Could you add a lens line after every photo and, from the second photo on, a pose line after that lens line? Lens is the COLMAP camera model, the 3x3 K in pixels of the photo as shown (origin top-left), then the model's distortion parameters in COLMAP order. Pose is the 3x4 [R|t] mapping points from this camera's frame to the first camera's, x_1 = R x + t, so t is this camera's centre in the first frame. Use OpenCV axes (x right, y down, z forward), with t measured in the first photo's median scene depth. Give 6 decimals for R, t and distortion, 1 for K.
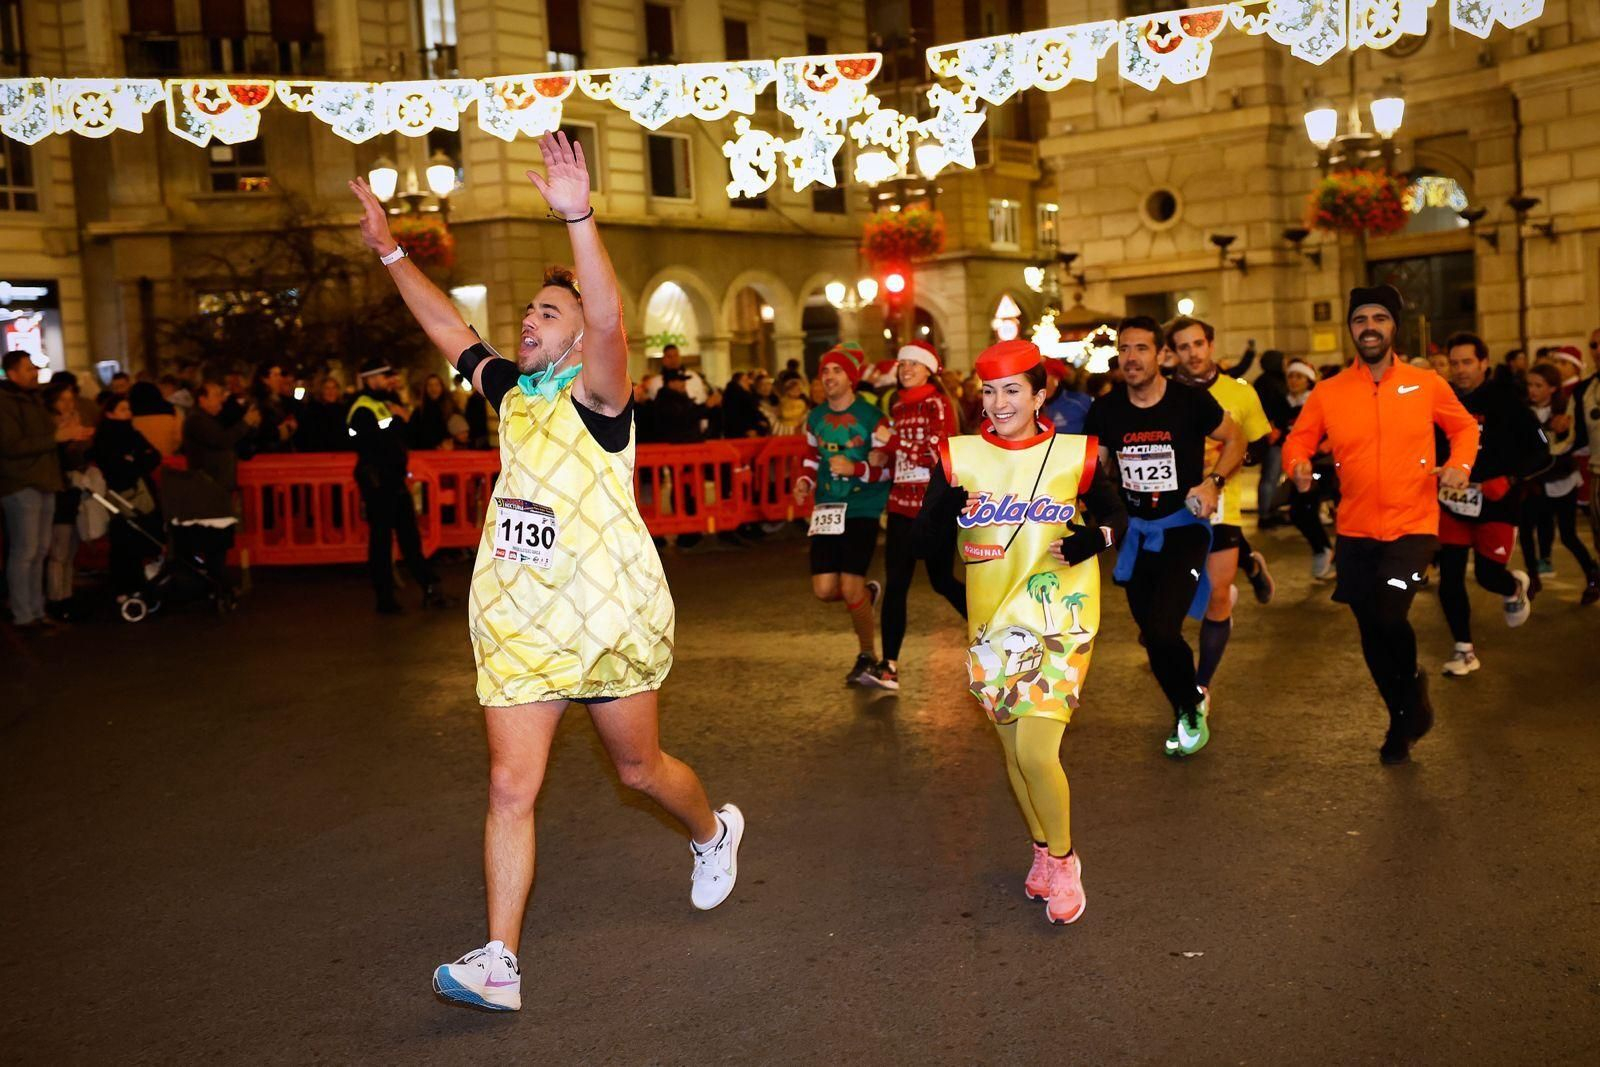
lens RADIAL K [[1764.4, 0, 799.9], [0, 1764.4, 507.9], [0, 0, 1]] dist [-0.003217, 0.062050]
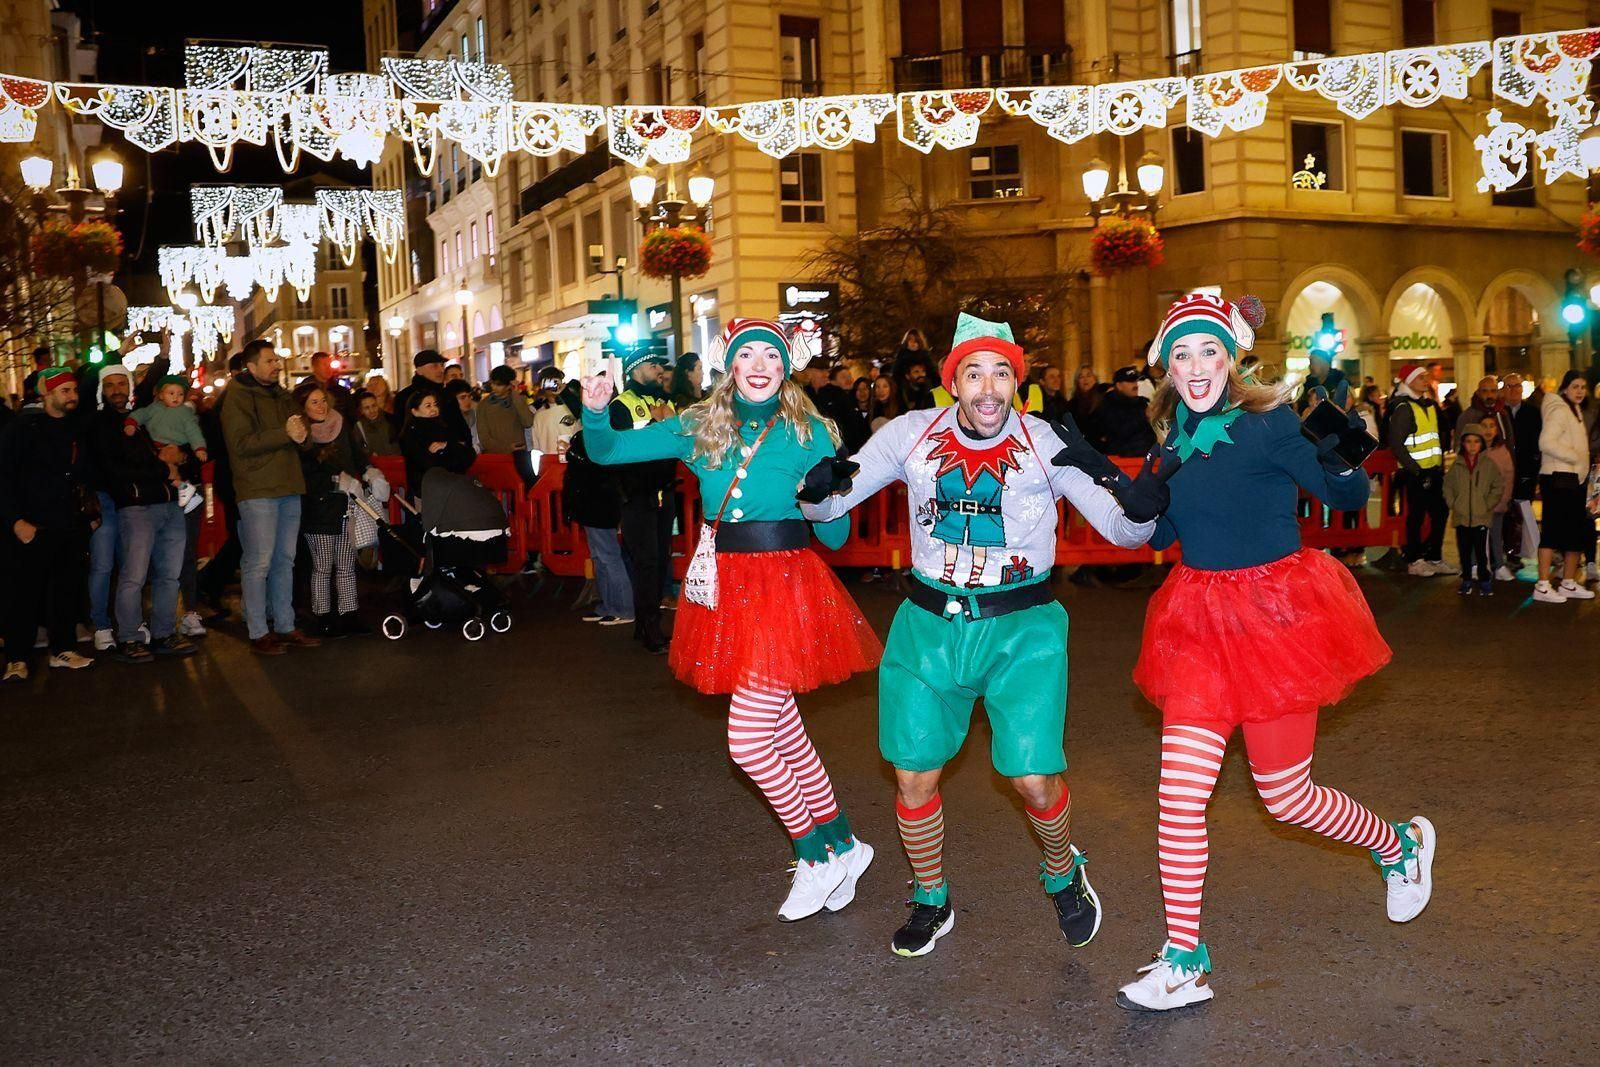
lens RADIAL K [[1642.4, 0, 997.2], [0, 1642.4, 534.9], [0, 0, 1]] dist [-0.152402, 0.210081]
pose [[0.921626, 0.050367, -0.384798, 0.080927], [-0.041739, 0.998655, 0.030750, -0.009827], [0.385829, -0.012279, 0.922489, 0.116180]]
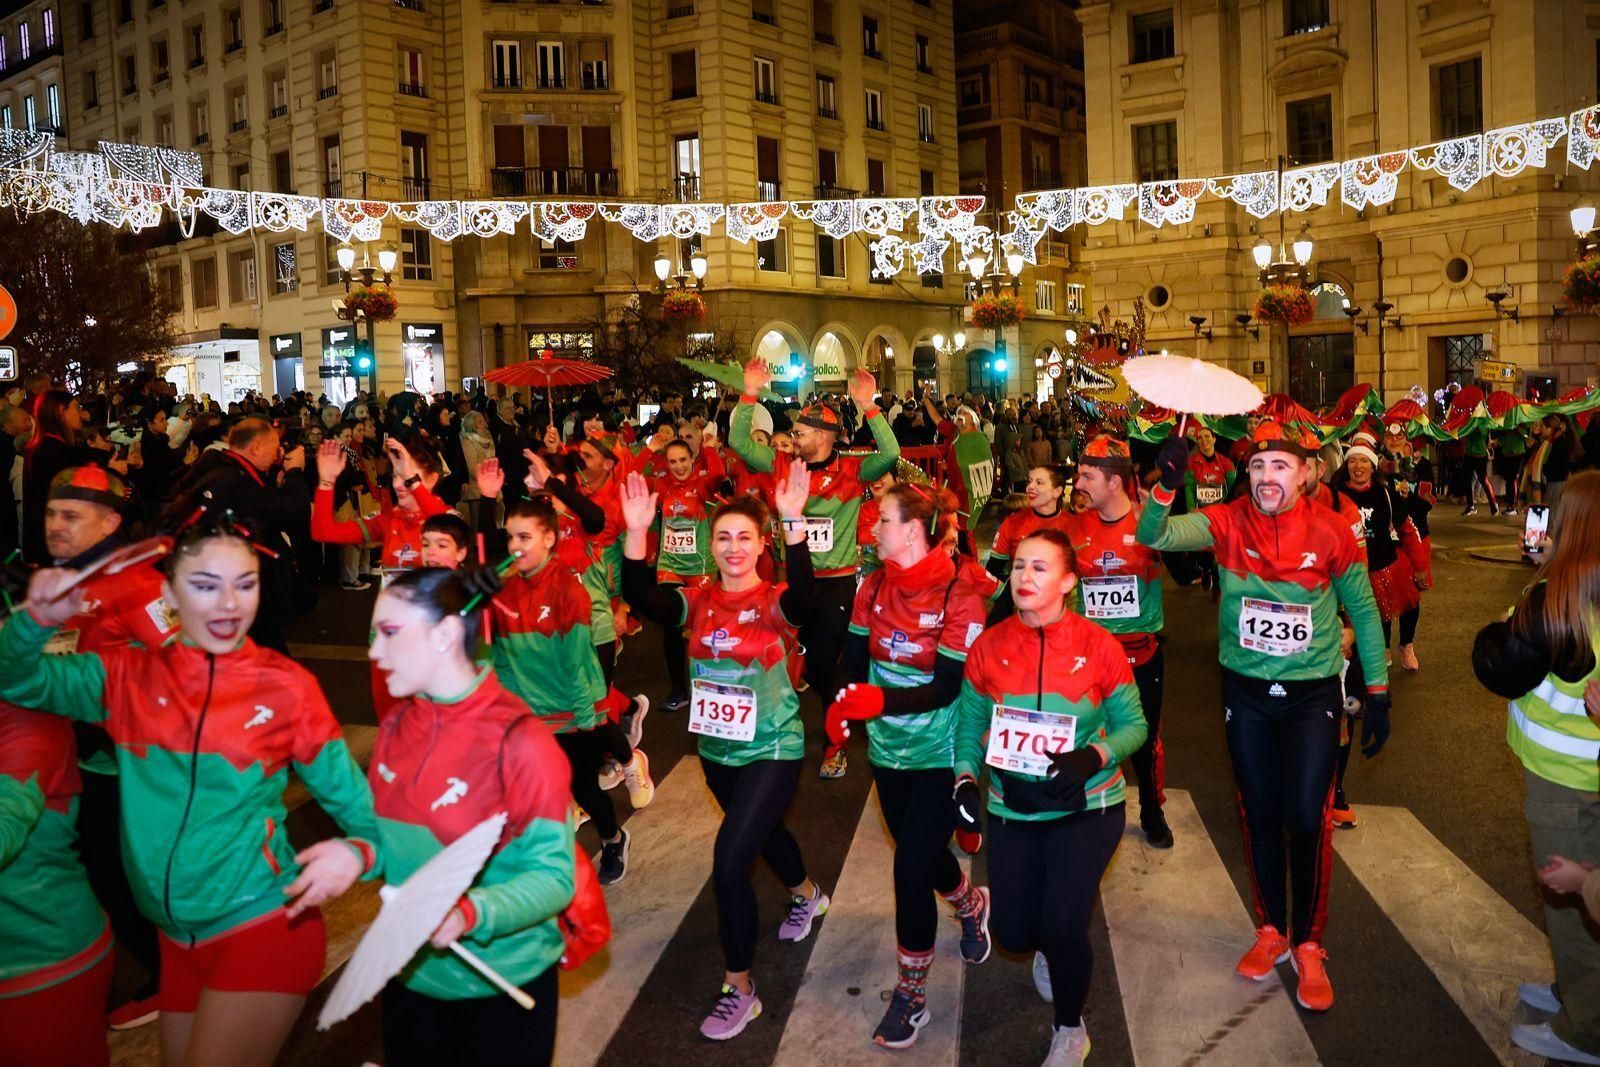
lens RADIAL K [[1277.5, 0, 882.1], [0, 1277.5, 487.1], [0, 0, 1]] dist [-0.114959, 0.092795]
pose [[0.999617, 0.025504, 0.010699, -0.048924], [-0.025543, 0.999668, 0.003480, 0.000068], [-0.010606, -0.003752, 0.999937, -0.123450]]
